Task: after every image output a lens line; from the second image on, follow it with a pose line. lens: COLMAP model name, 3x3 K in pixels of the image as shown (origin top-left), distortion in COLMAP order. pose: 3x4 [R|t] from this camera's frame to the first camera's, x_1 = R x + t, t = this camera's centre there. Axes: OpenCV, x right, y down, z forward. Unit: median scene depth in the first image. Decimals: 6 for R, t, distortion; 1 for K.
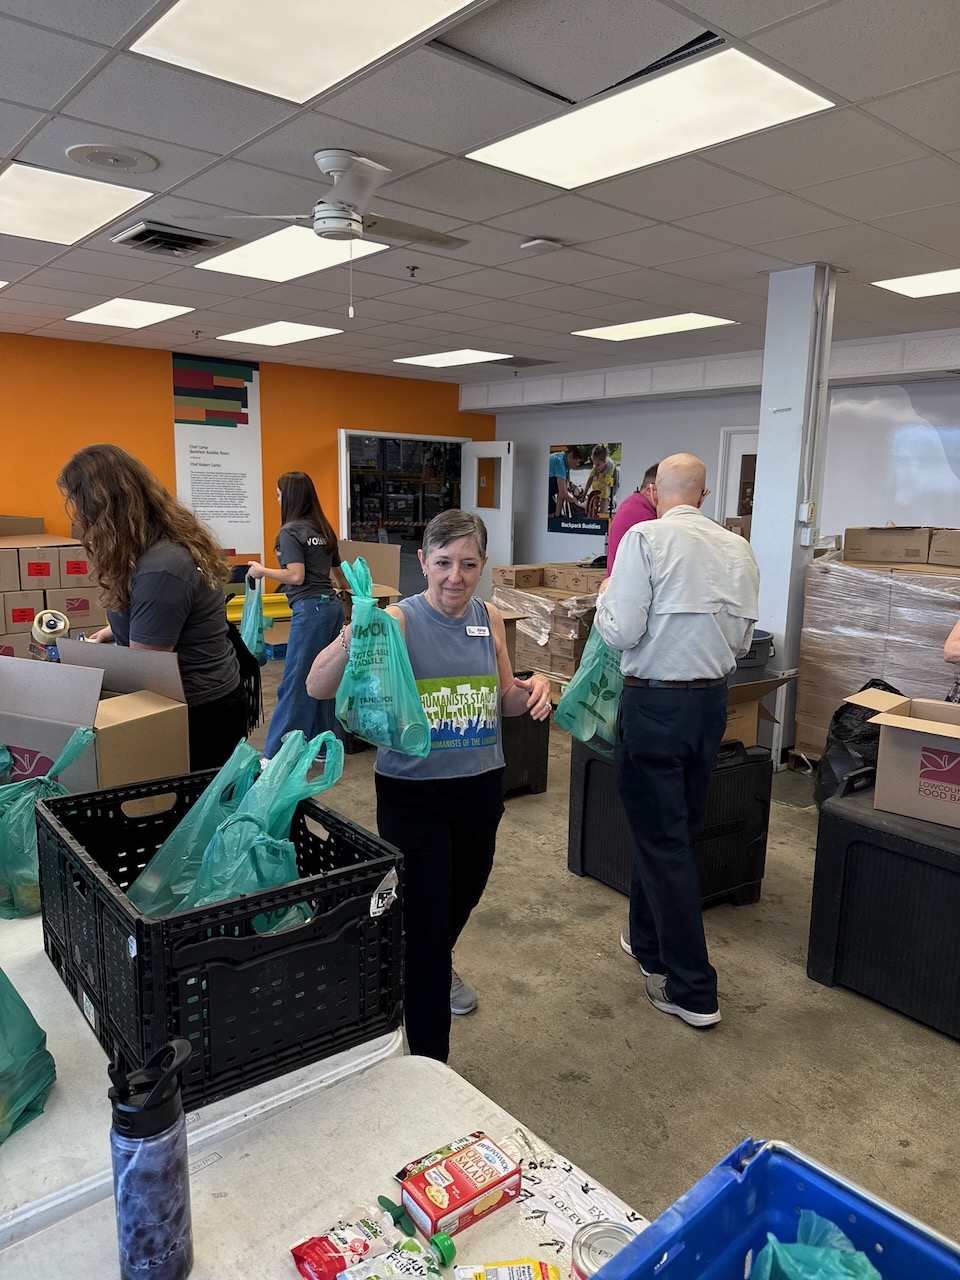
lens RADIAL K [[925.5, 0, 486.2], [0, 925.5, 651.8], [0, 0, 1]] dist [0.041032, -0.036240]
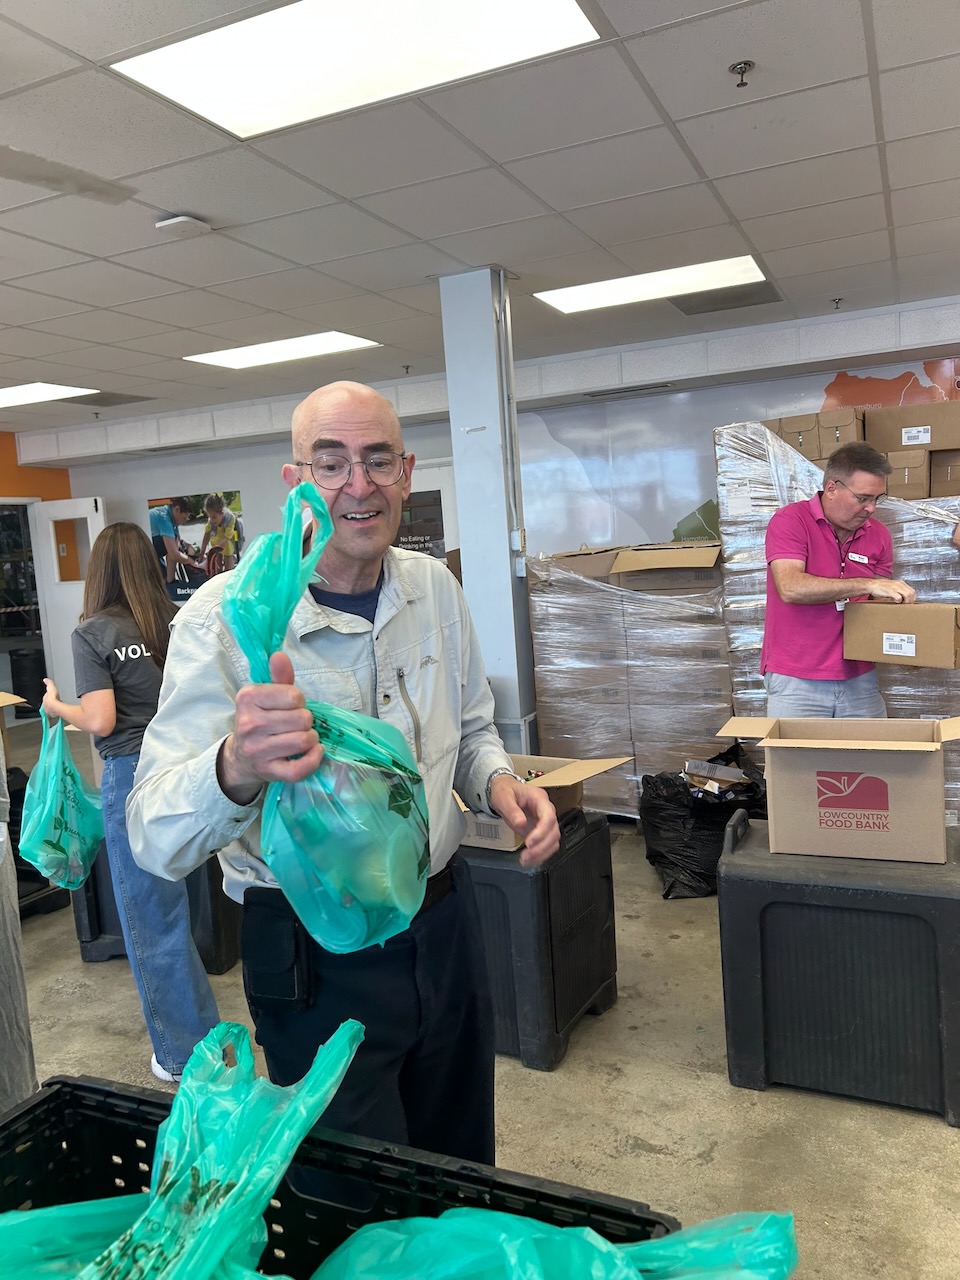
lens RADIAL K [[974.1, 0, 482.2], [0, 974.1, 642.6], [0, 0, 1]] dist [0.045242, -0.046278]
pose [[0.893443, -0.127743, 0.430629, -0.149450], [0.162582, 0.985672, -0.044922, -0.022773], [-0.418721, 0.110148, 0.901410, 0.261715]]
